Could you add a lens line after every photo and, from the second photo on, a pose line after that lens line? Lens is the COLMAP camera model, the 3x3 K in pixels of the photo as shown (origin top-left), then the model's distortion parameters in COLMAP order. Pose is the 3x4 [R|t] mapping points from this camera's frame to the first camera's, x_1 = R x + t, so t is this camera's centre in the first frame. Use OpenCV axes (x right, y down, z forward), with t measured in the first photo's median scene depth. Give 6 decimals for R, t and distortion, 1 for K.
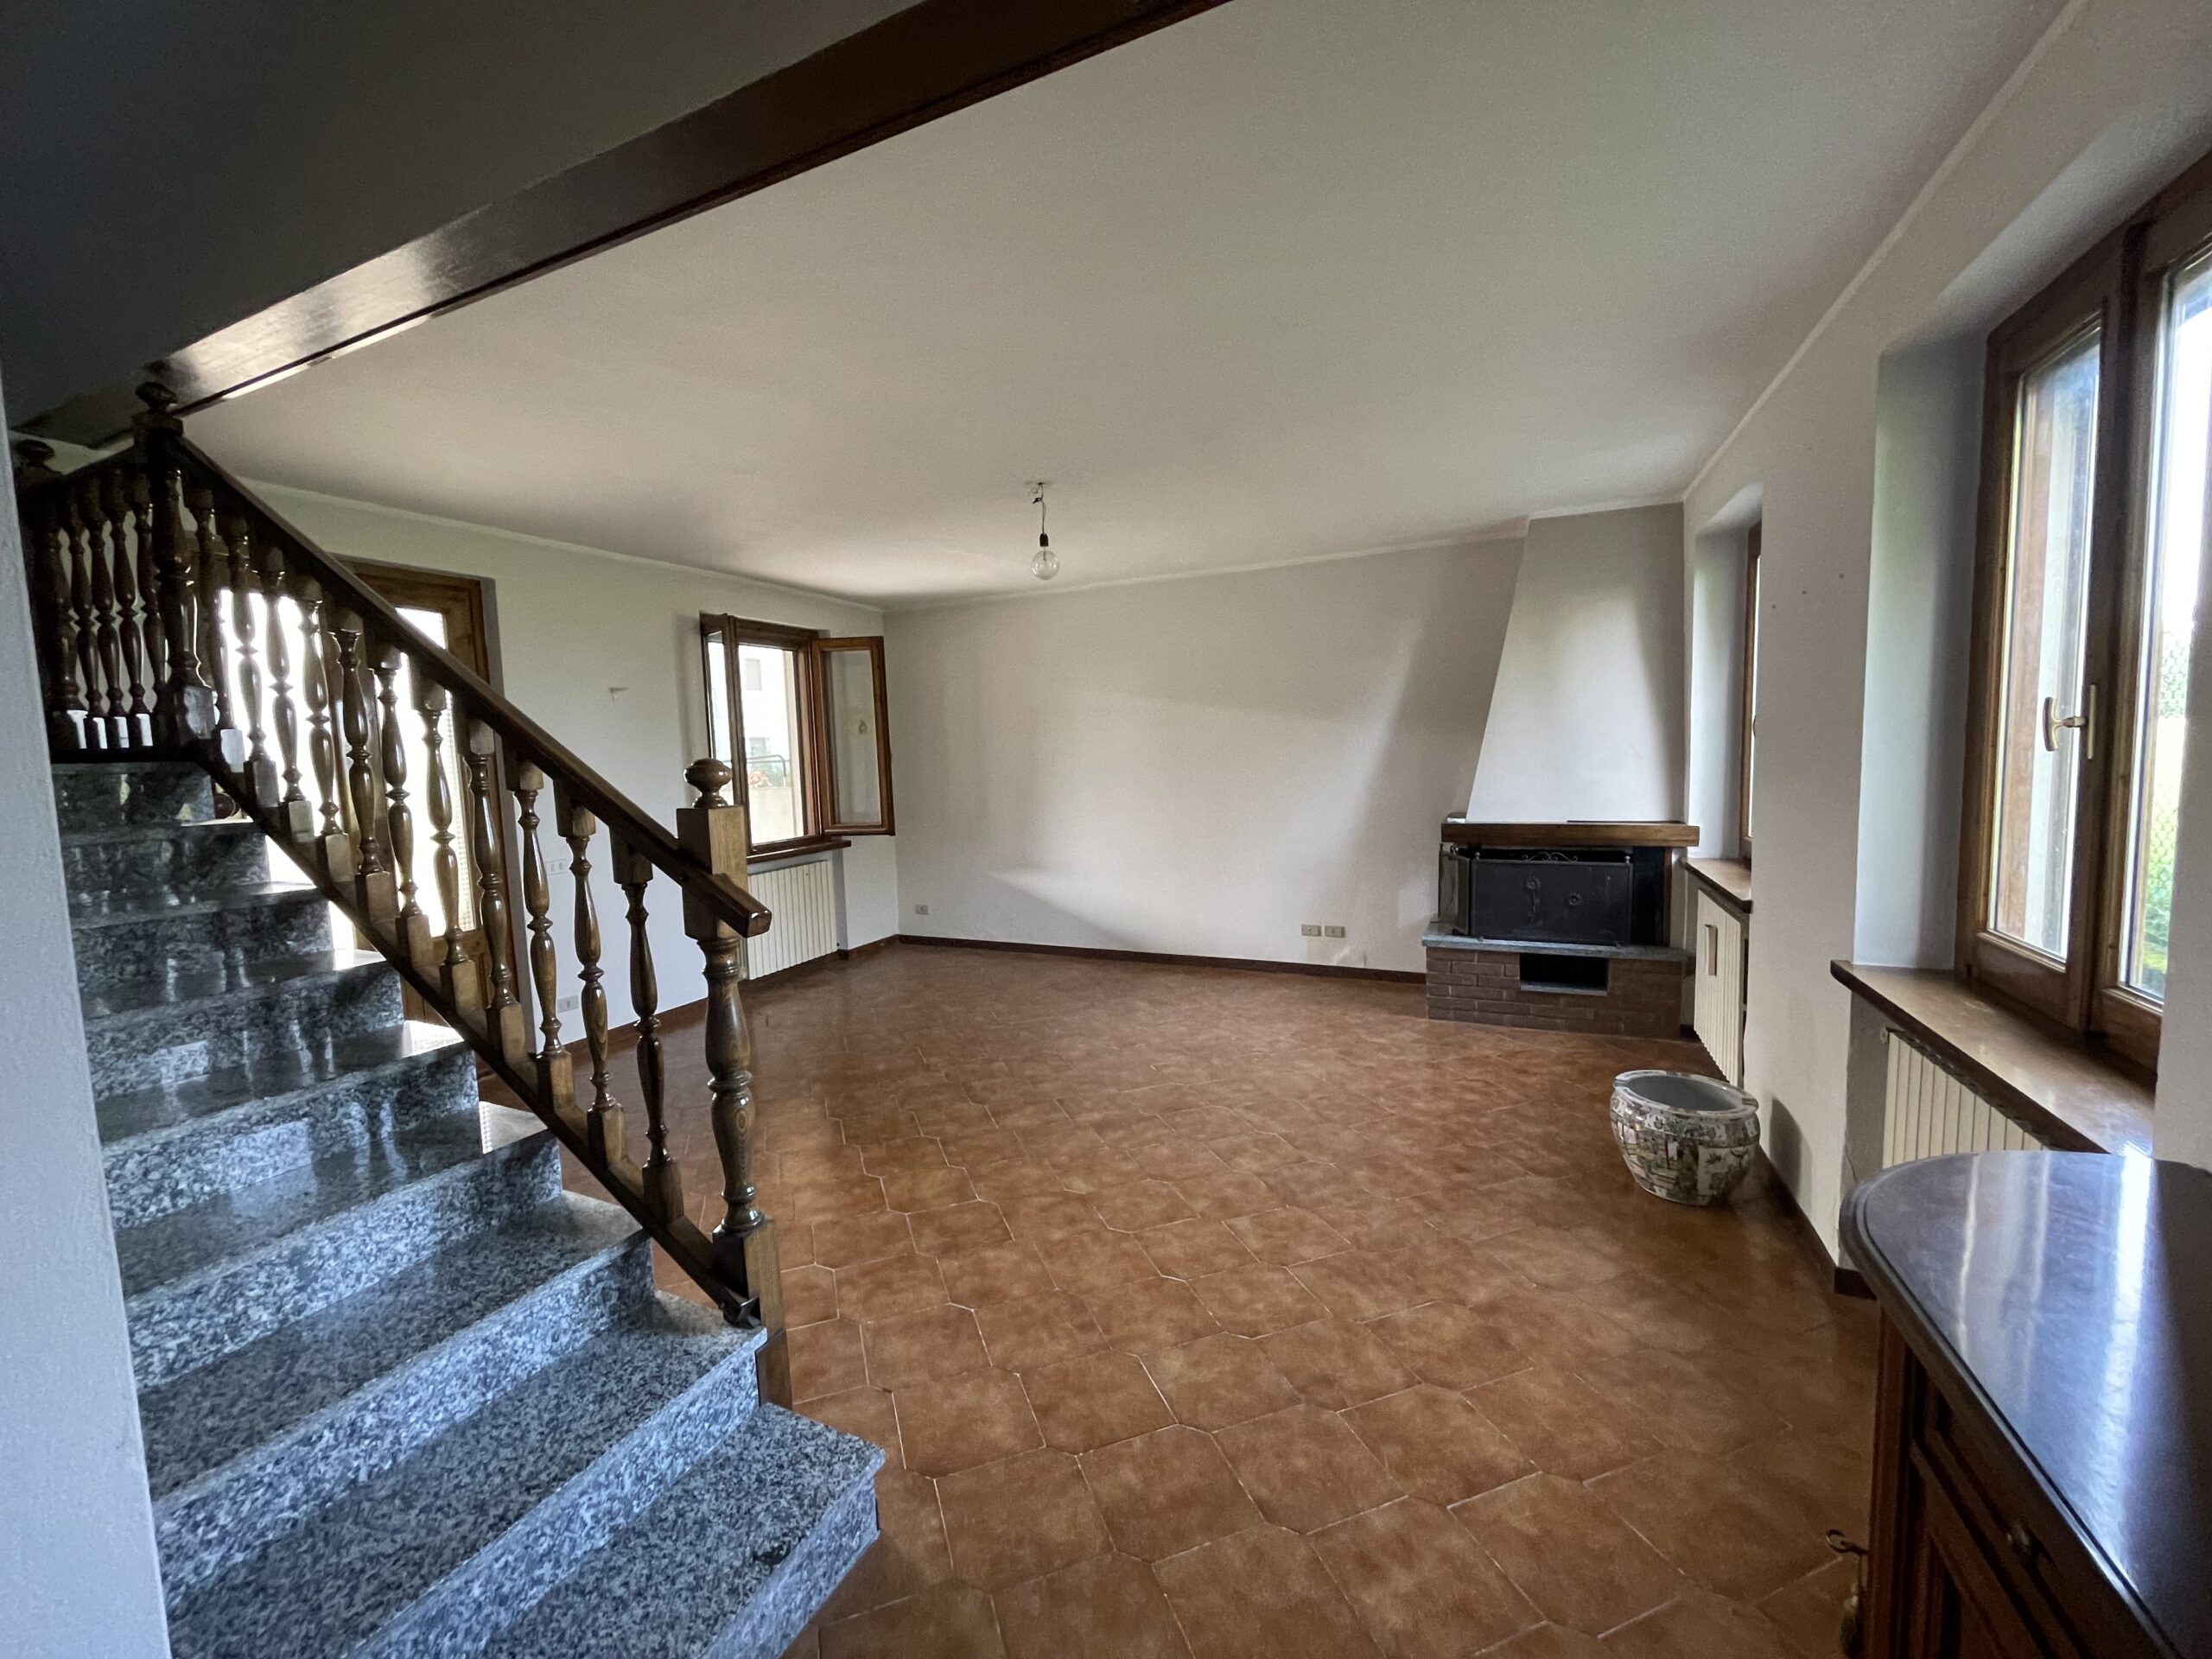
lens RADIAL K [[892.1, 0, 1096.4], [0, 892.1, 822.4], [0, 0, 1]] dist [-0.003666, 0.001525]
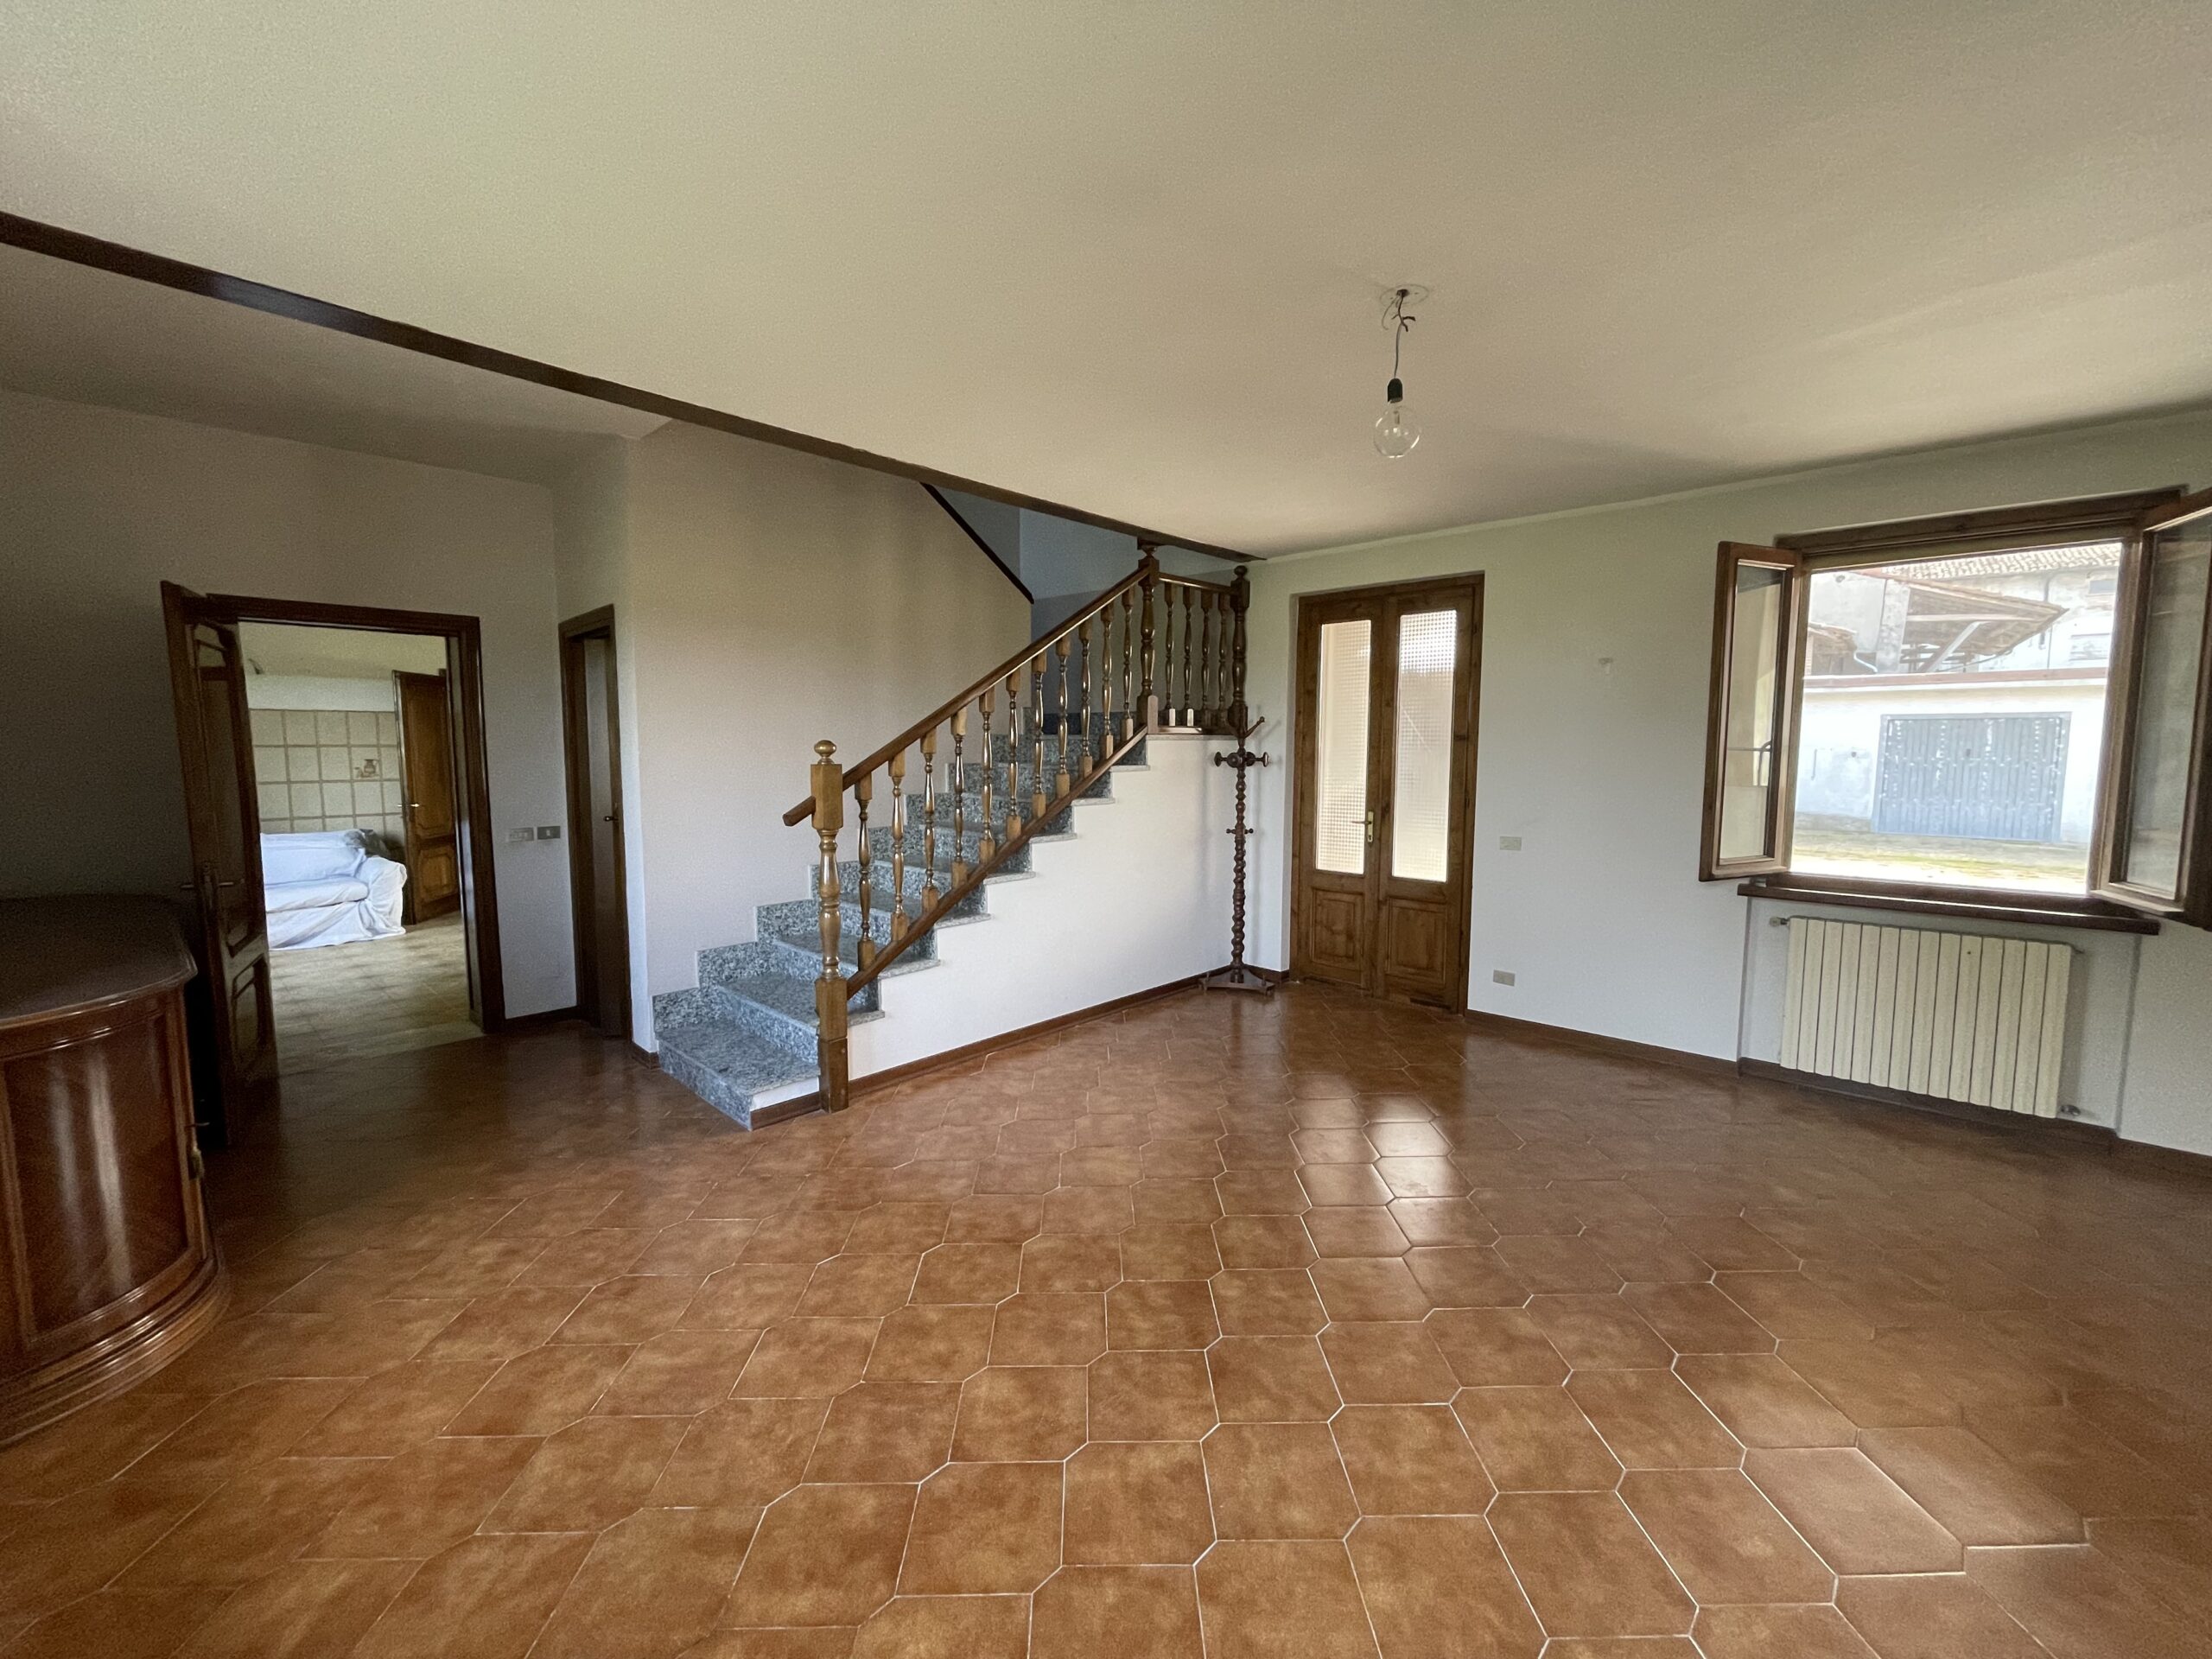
lens RADIAL K [[892.1, 0, 1098.1], [0, 892.1, 829.7], [0, 0, 1]] dist [-0.003666, 0.001525]
pose [[-0.320622, 0.118014, -0.939827, 0.769777], [-0.070961, 0.986427, 0.148073, -0.128987], [0.944545, 0.114166, -0.307896, 1.338589]]
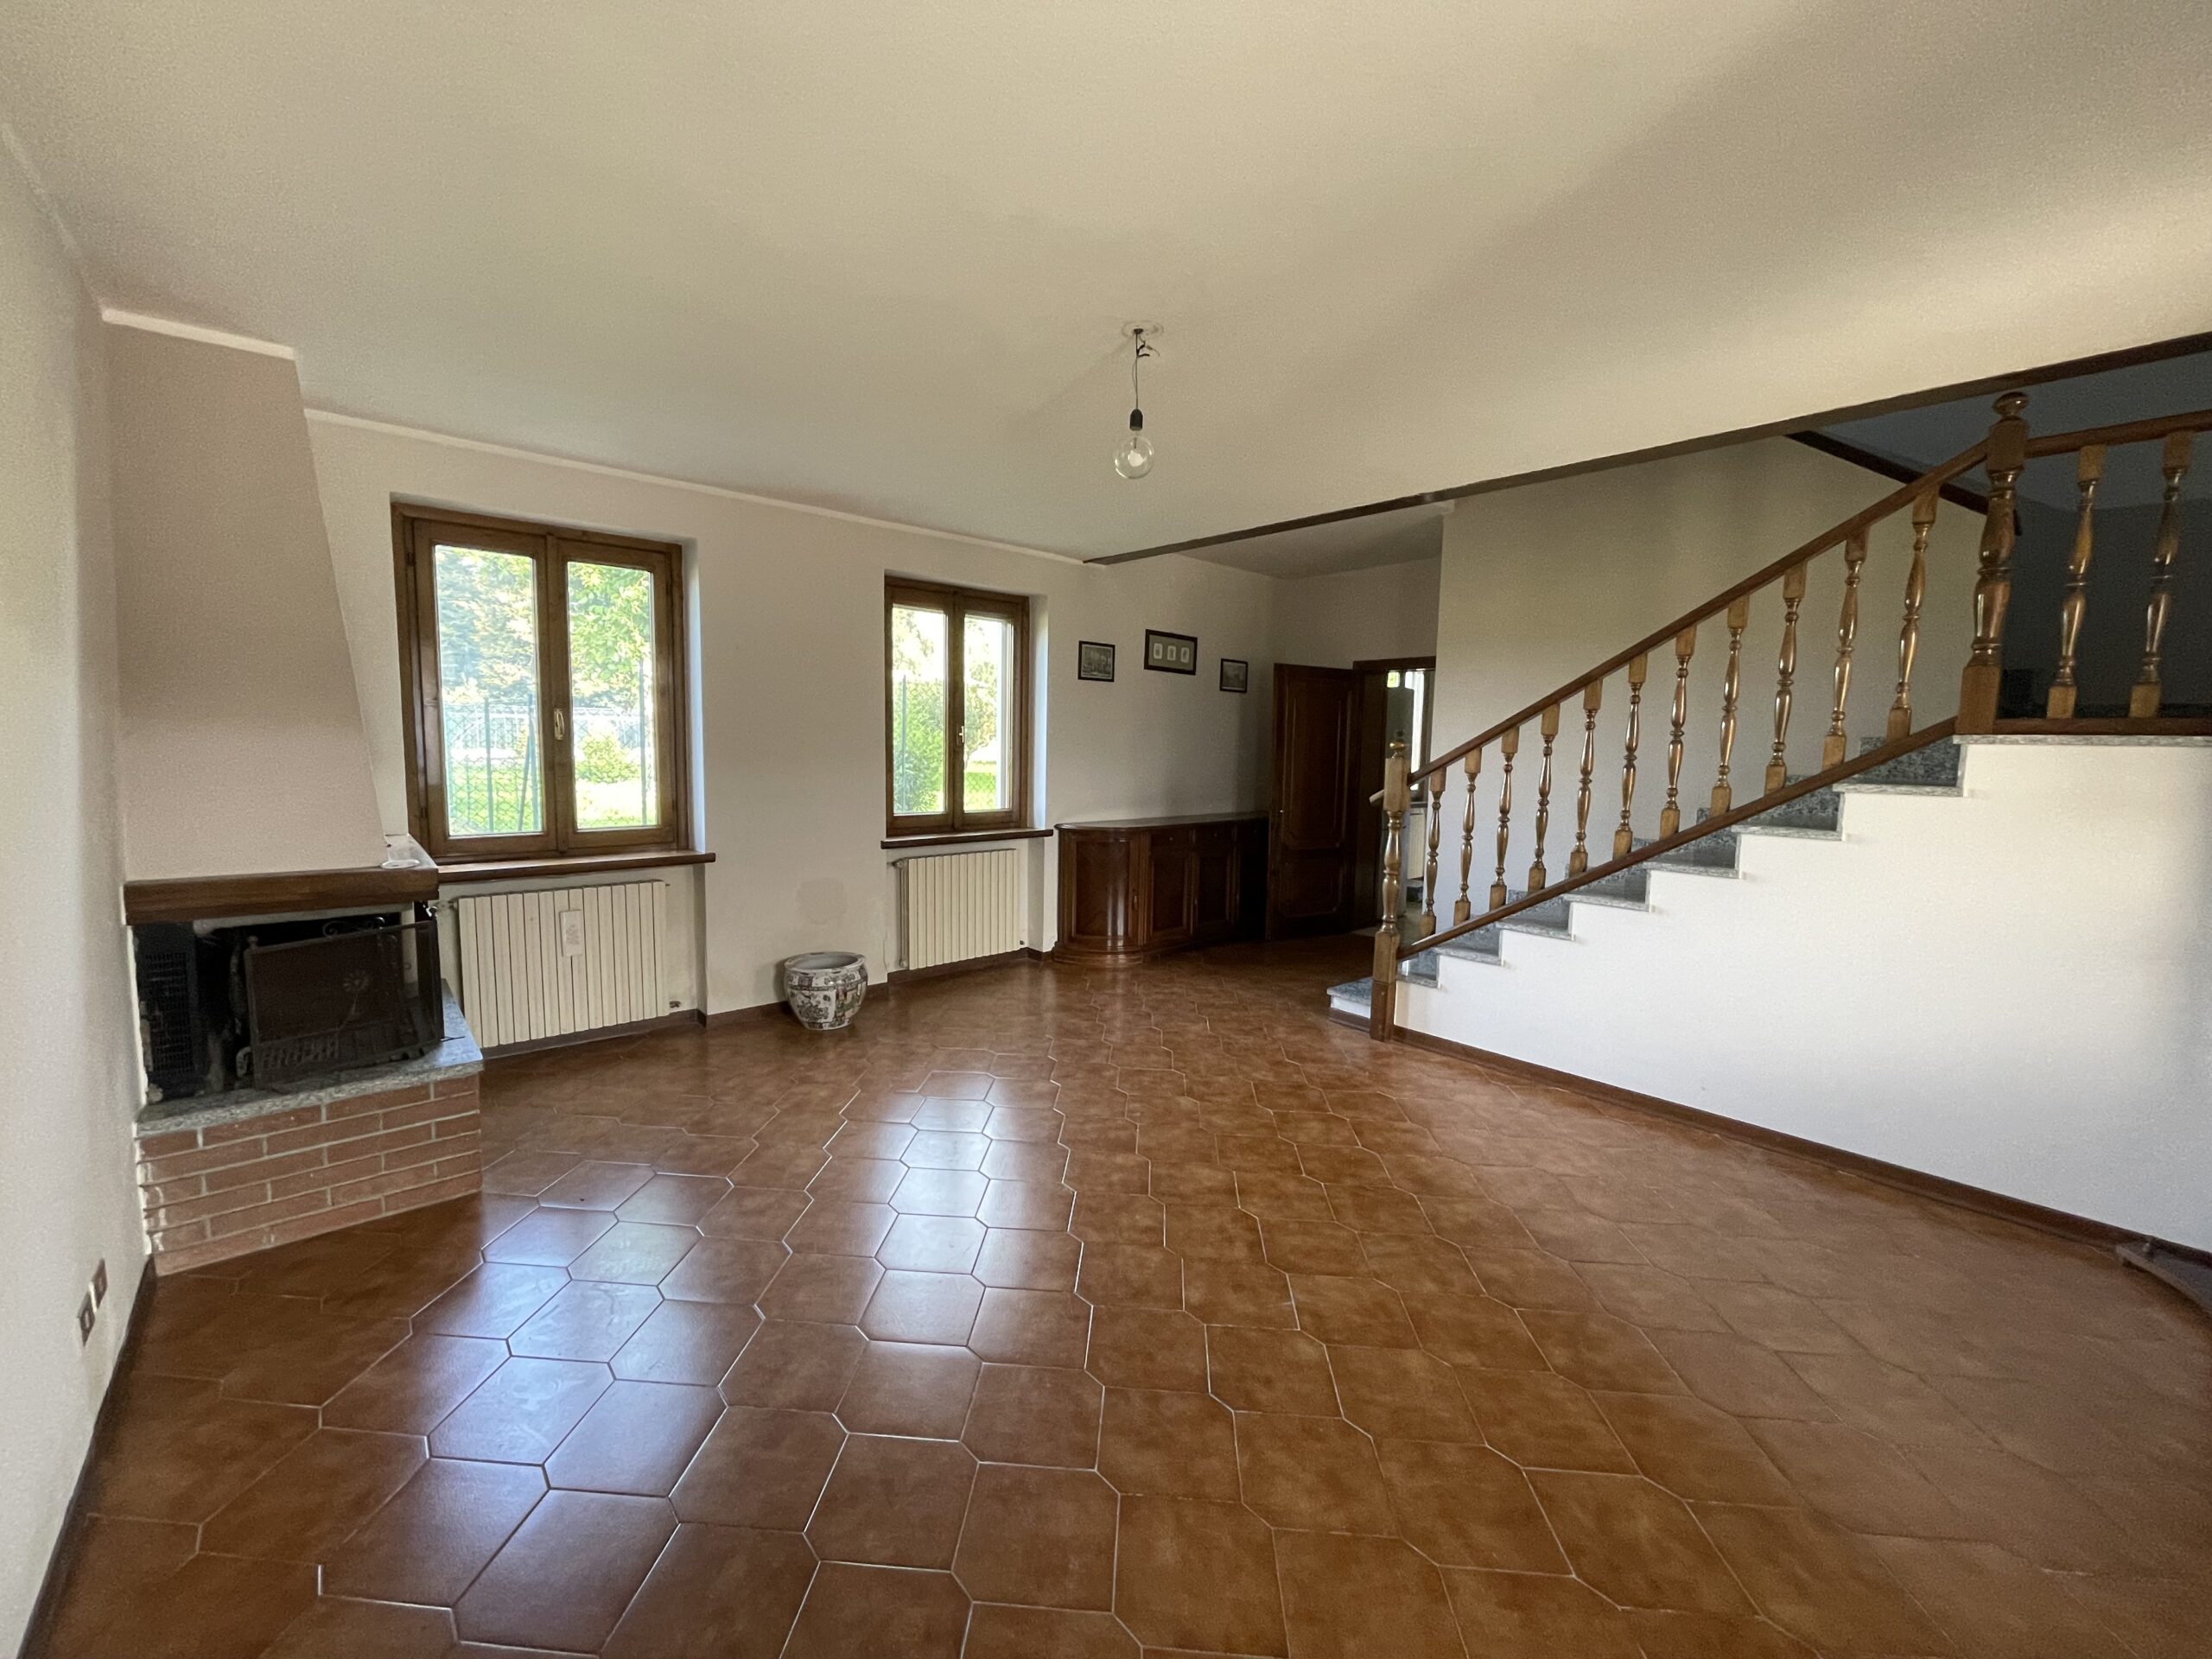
lens RADIAL K [[892.1, 0, 1117.8], [0, 892.1, 849.6], [0, 0, 1]] dist [-0.003666, 0.001525]
pose [[-0.924757, -0.047228, 0.377617, -0.387439], [0.028648, 0.980815, 0.192827, -0.163752], [-0.379479, 0.189136, -0.905662, 2.154886]]
